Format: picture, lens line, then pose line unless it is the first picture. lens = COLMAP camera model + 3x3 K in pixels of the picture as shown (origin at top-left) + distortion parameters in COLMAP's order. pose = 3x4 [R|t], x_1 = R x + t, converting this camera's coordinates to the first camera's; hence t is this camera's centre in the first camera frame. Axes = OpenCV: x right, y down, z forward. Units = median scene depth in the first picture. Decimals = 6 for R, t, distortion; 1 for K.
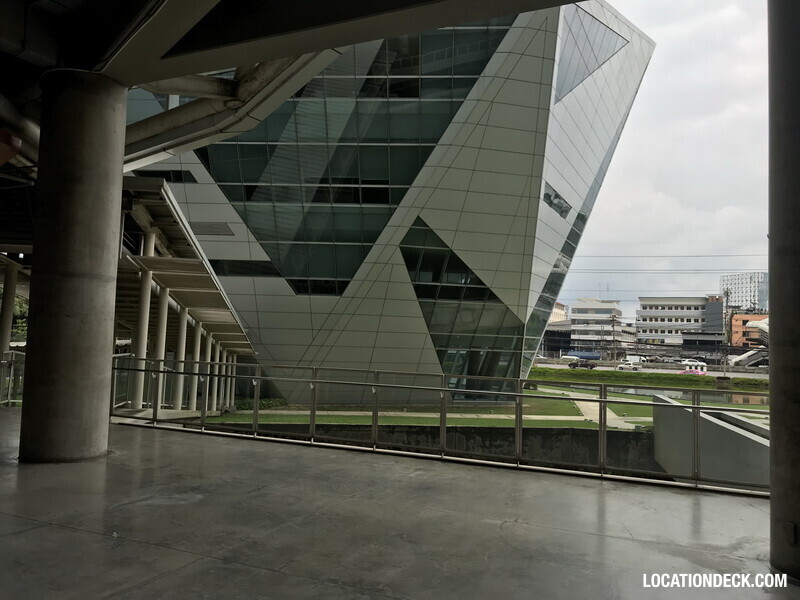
lens RADIAL K [[656.0, 0, 400.2], [0, 656.0, 298.4], [0, 0, 1]] dist [0.040922, -0.053191]
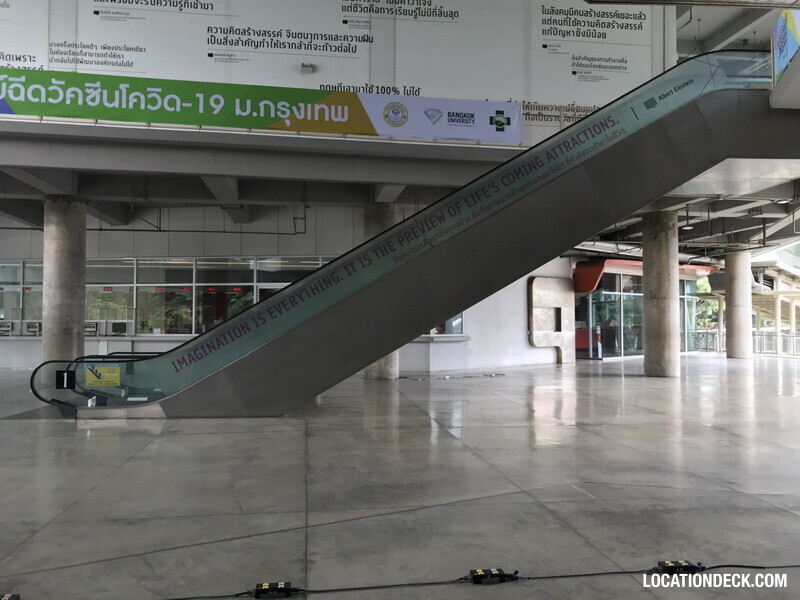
lens RADIAL K [[656.0, 0, 404.5], [0, 656.0, 299.8], [0, 0, 1]] dist [0.040922, -0.053191]
pose [[0.548395, -0.053916, -0.834479, 0.321255], [0.066582, 0.997566, -0.020698, -0.024159], [0.833564, -0.044210, 0.550651, -0.526535]]
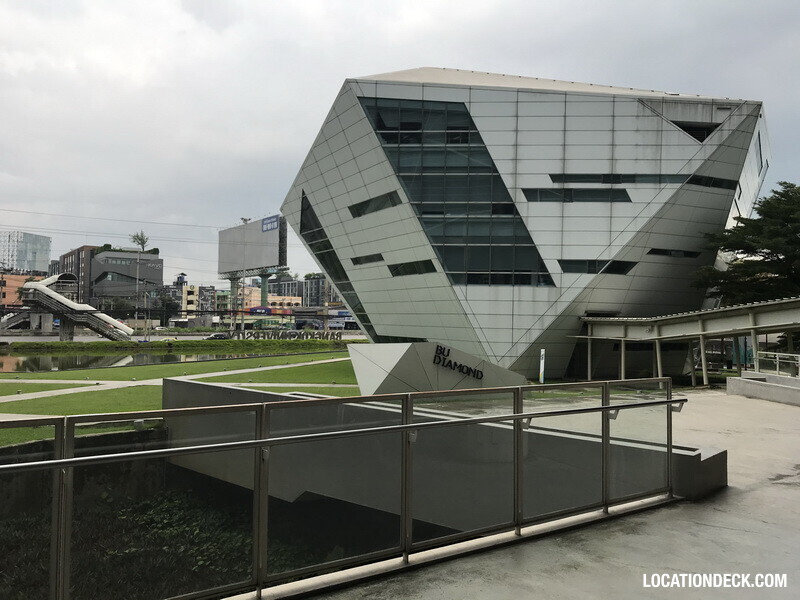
lens RADIAL K [[656.0, 0, 395.8], [0, 656.0, 300.6], [0, 0, 1]] dist [0.040922, -0.053191]
pose [[0.504132, -0.002227, 0.863624, -0.065068], [-0.051777, 0.998120, 0.032798, 0.006989], [-0.862073, -0.061250, 0.503069, 0.172708]]
